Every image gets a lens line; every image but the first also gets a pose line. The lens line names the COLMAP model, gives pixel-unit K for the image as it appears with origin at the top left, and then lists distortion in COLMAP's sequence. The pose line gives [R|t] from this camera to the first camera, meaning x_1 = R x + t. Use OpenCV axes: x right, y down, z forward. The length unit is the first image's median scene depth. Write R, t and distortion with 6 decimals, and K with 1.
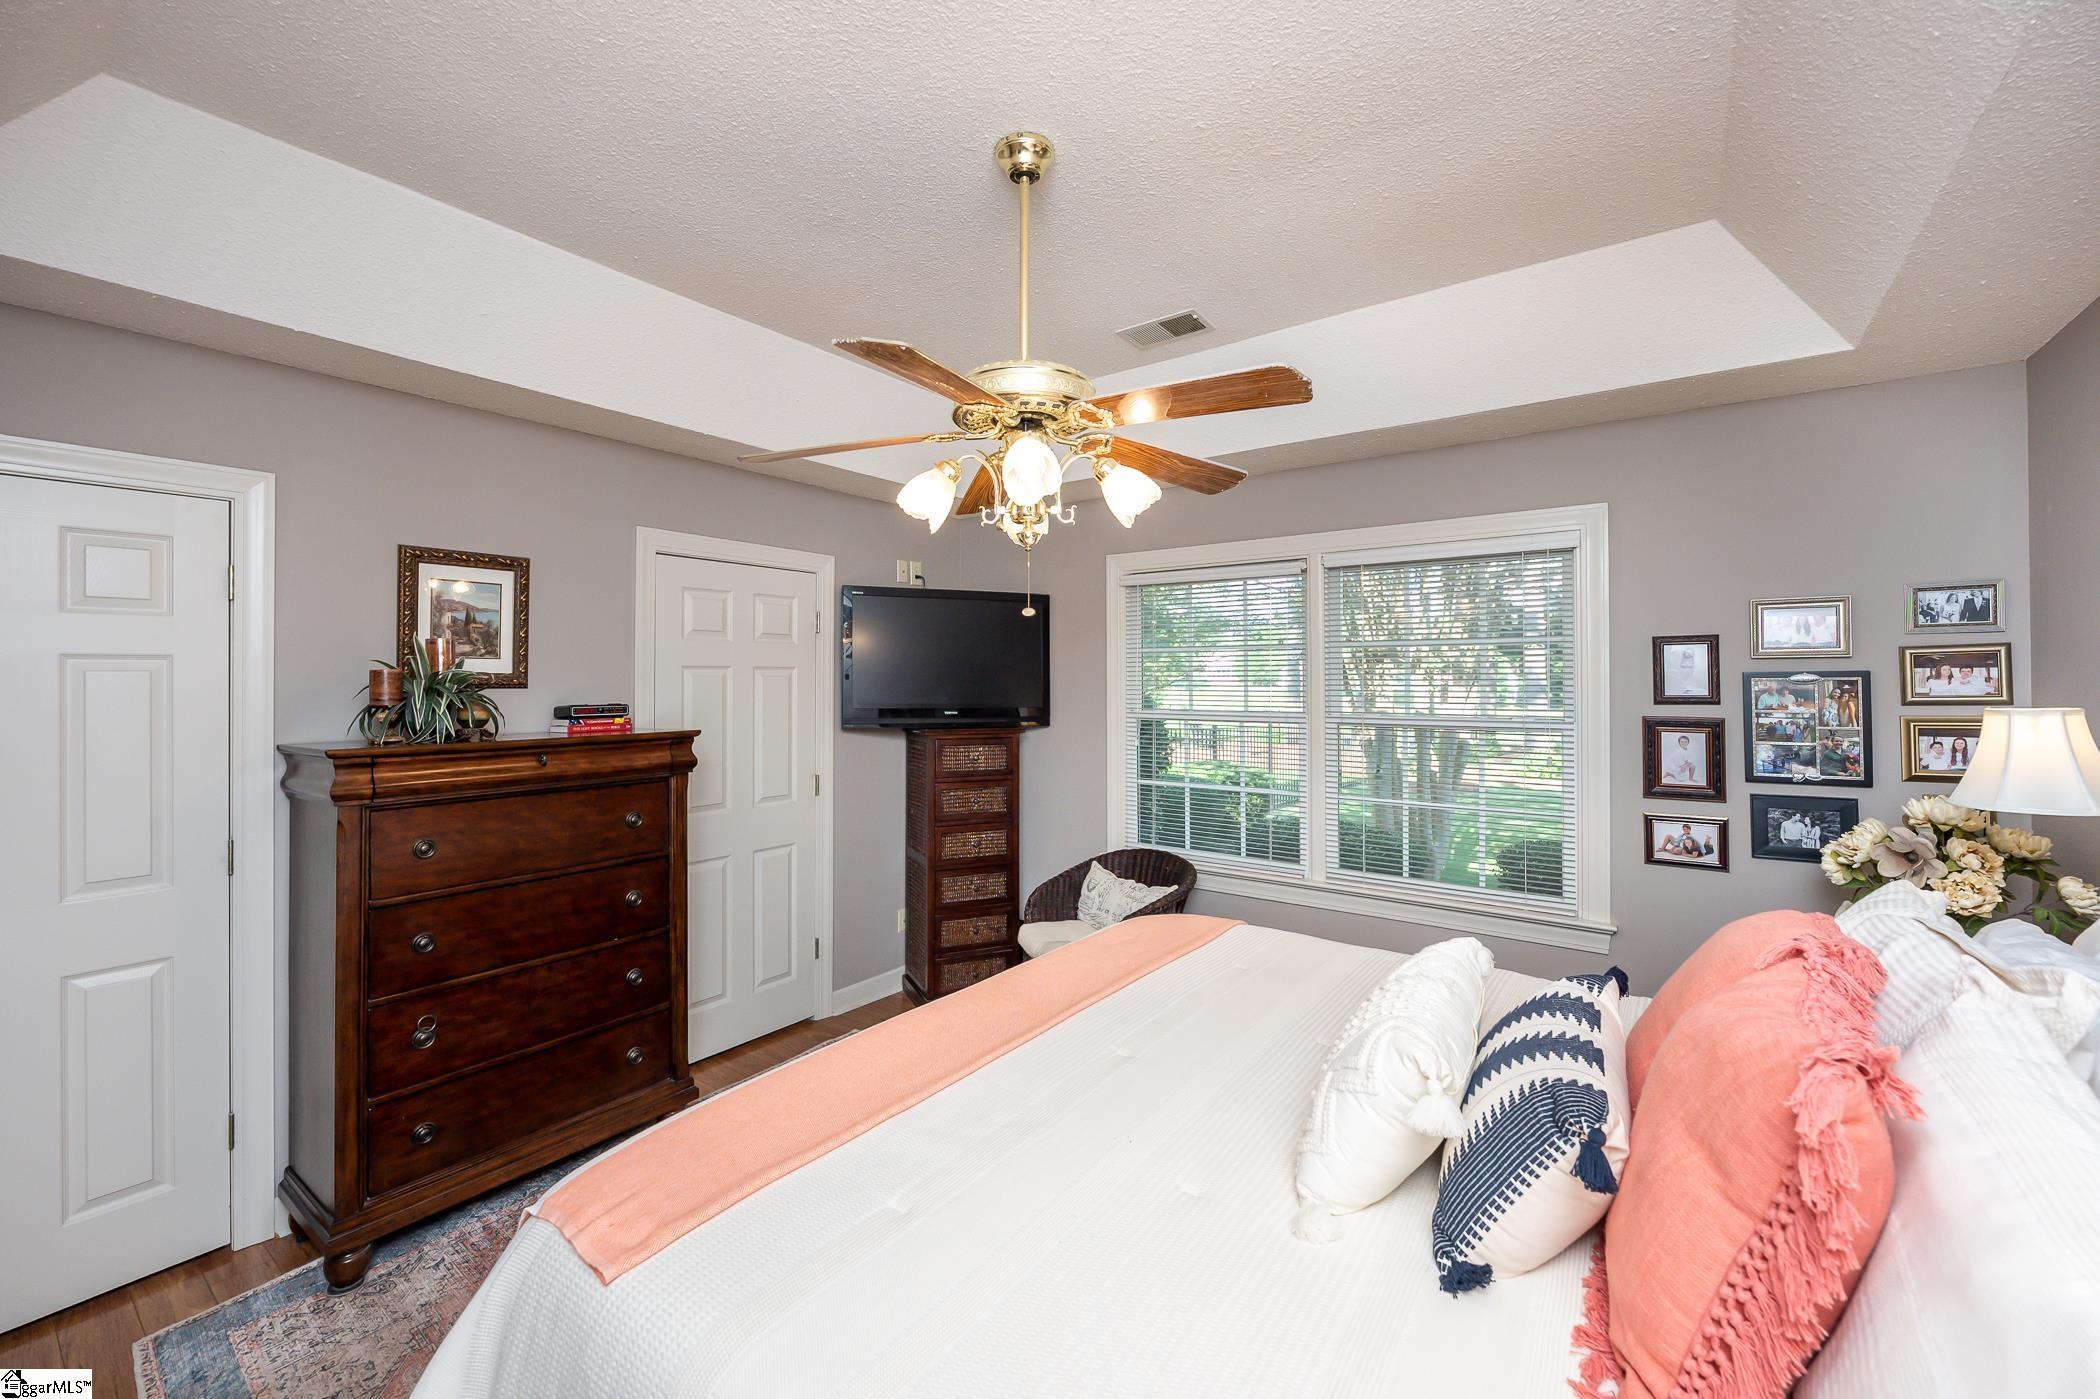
lens RADIAL K [[864.6, 0, 1046.9], [0, 864.6, 685.7], [0, 0, 1]] dist [-0.001561, -0.000138]
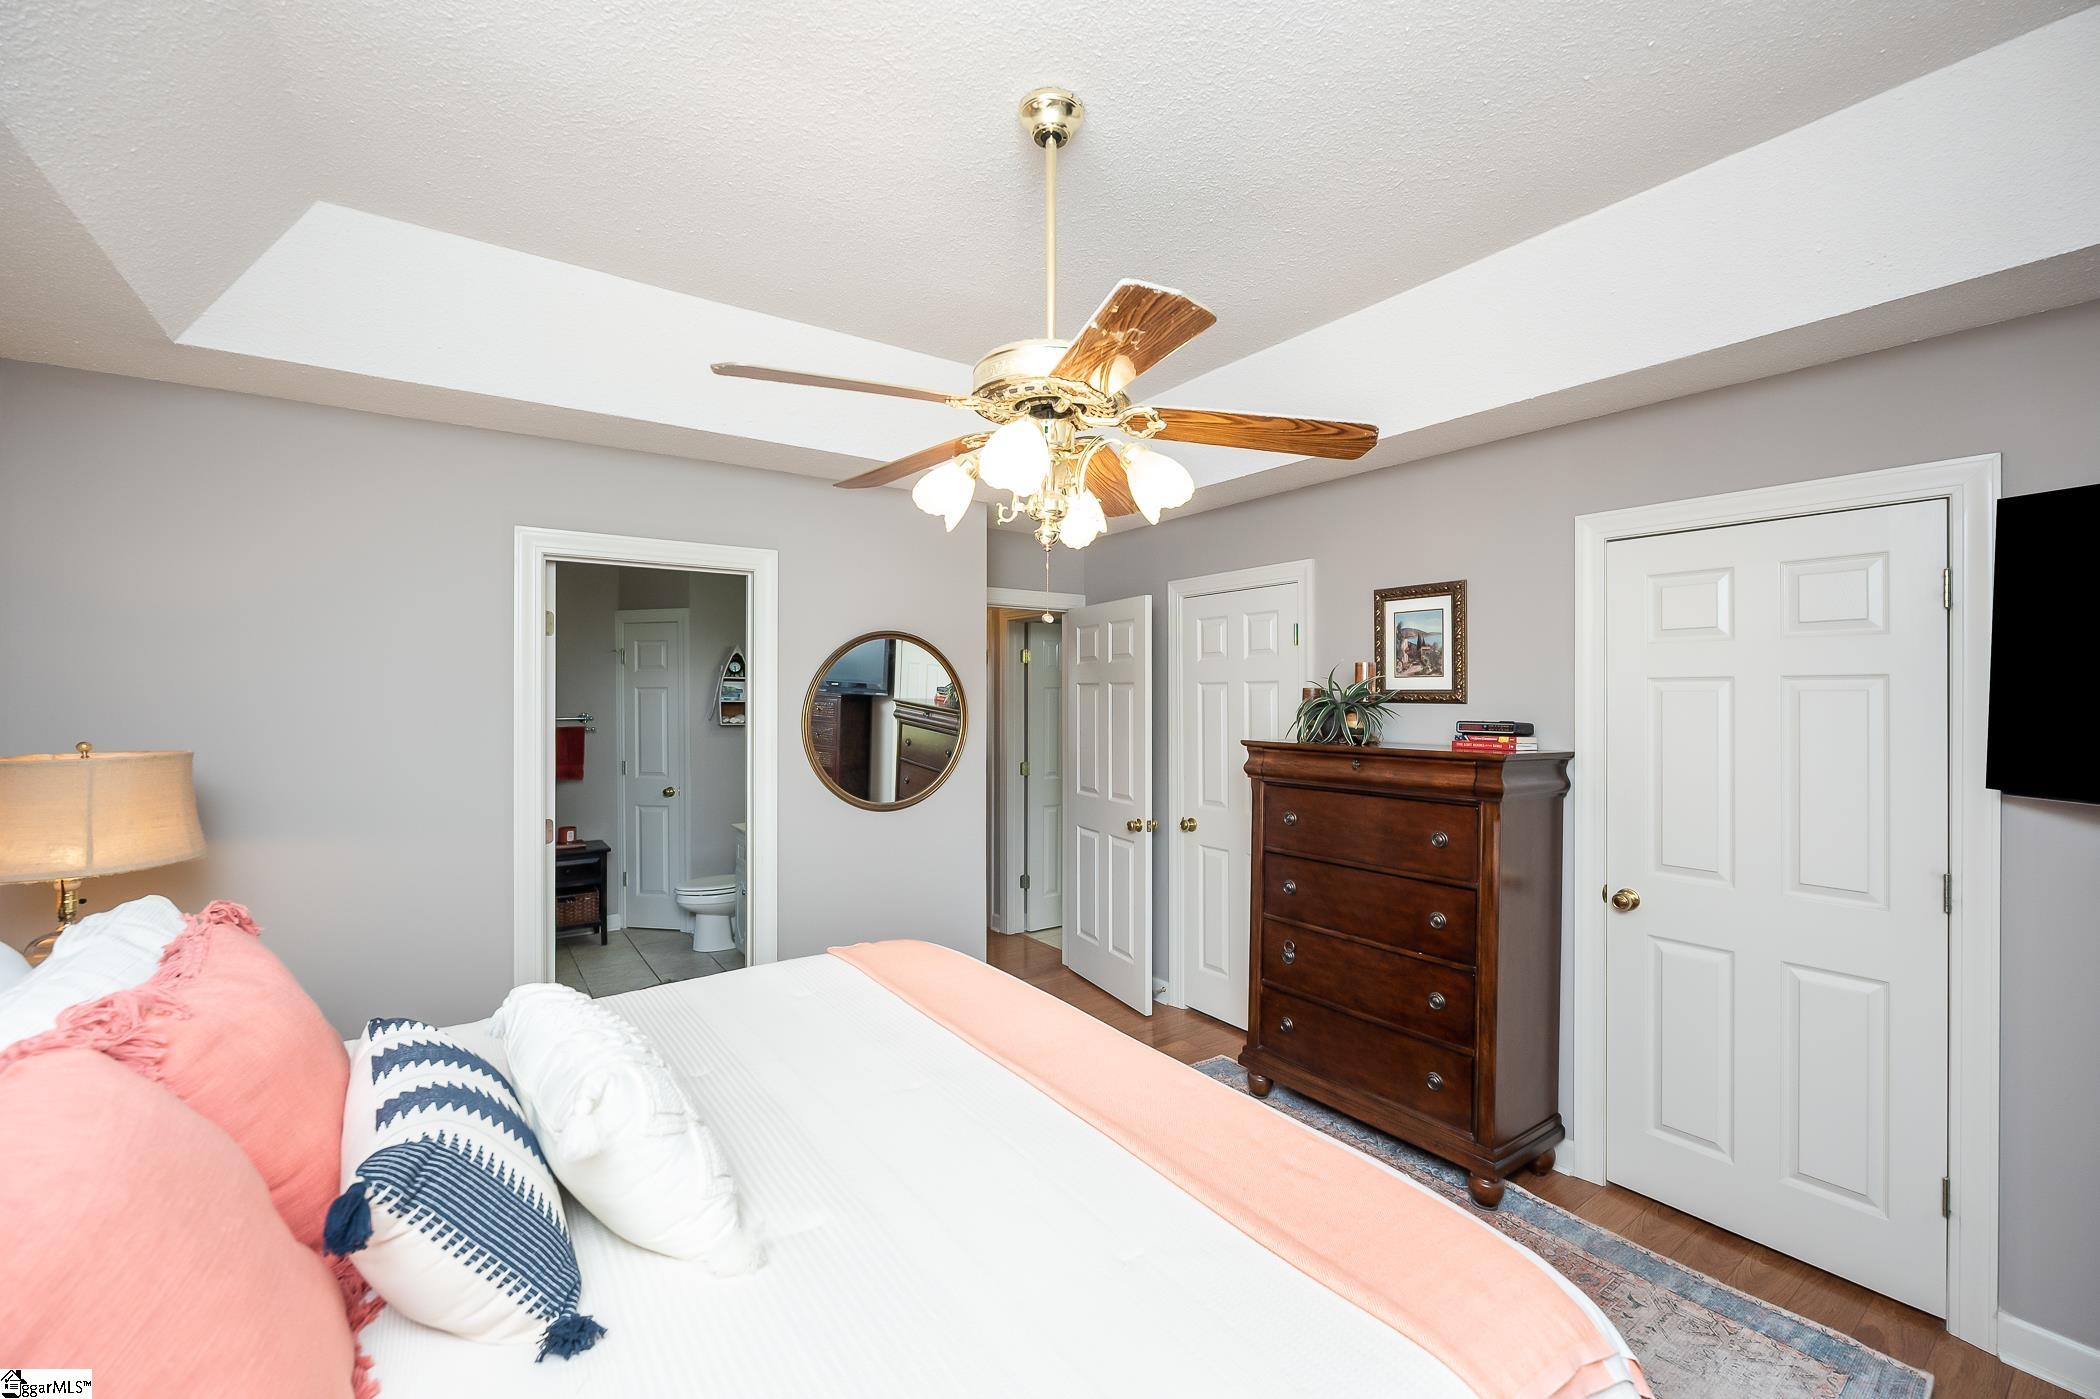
lens RADIAL K [[864.6, 0, 1044.1], [0, 864.6, 697.0], [0, 0, 1]] dist [-0.001561, -0.000138]
pose [[-0.319516, 0.003490, -0.947575, 0.577805], [-0.007799, 0.999950, 0.006313, -0.007821], [0.947549, 0.009407, -0.319472, 0.877284]]
